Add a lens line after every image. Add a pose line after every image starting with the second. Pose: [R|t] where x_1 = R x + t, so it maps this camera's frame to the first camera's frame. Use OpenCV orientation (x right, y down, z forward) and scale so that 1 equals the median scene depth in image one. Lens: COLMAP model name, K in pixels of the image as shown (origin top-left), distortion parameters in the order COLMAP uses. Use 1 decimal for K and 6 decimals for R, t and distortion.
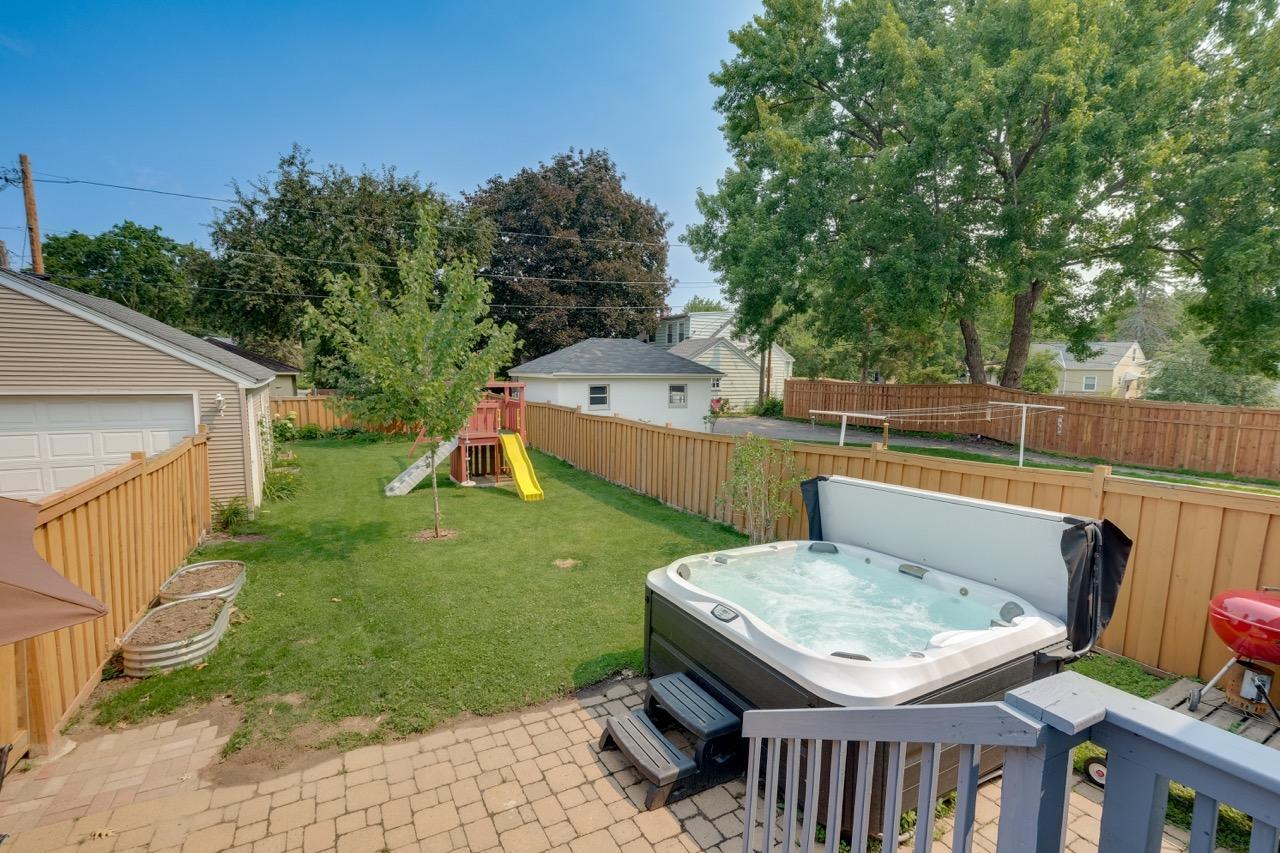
lens RADIAL K [[592.9, 0, 643.6], [0, 592.9, 442.4], [0, 0, 1]] dist [-0.000063, 0.000554]
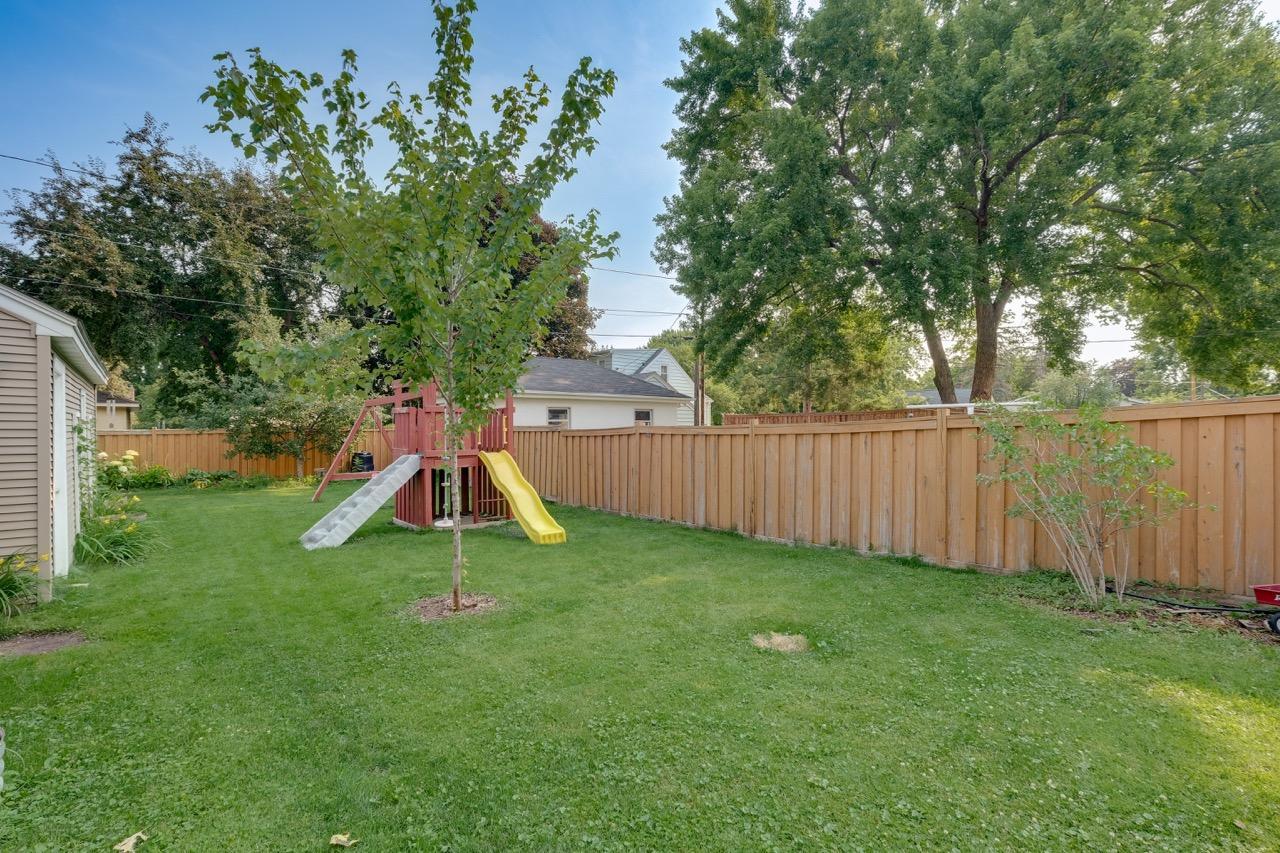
lens RADIAL K [[575.2, 0, 632.7], [0, 575.2, 433.0], [0, 0, 1]] dist [0.001855, 0.002014]
pose [[0.980354, -0.015048, 0.196672, -0.144046], [0.037132, 0.993338, -0.109093, 0.031726], [-0.193721, 0.114252, 0.974381, 0.220695]]
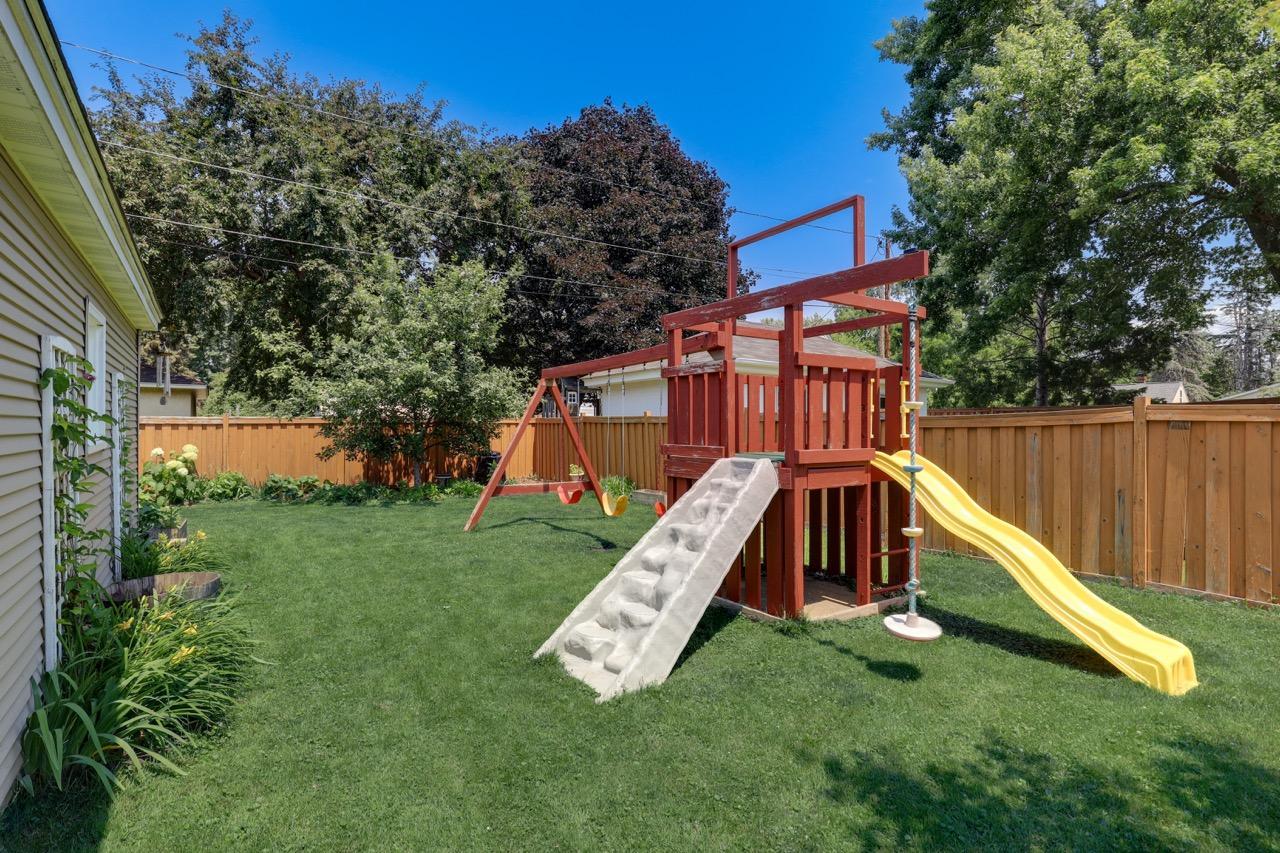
lens RADIAL K [[649.7, 0, 650.0], [0, 649.7, 421.4], [0, 0, 1]] dist [0.007265, 0.001470]
pose [[0.996105, -0.006691, 0.087922, -0.286243], [0.018098, 0.991403, -0.129583, 0.009260], [-0.086299, 0.130669, 0.987663, 0.472044]]
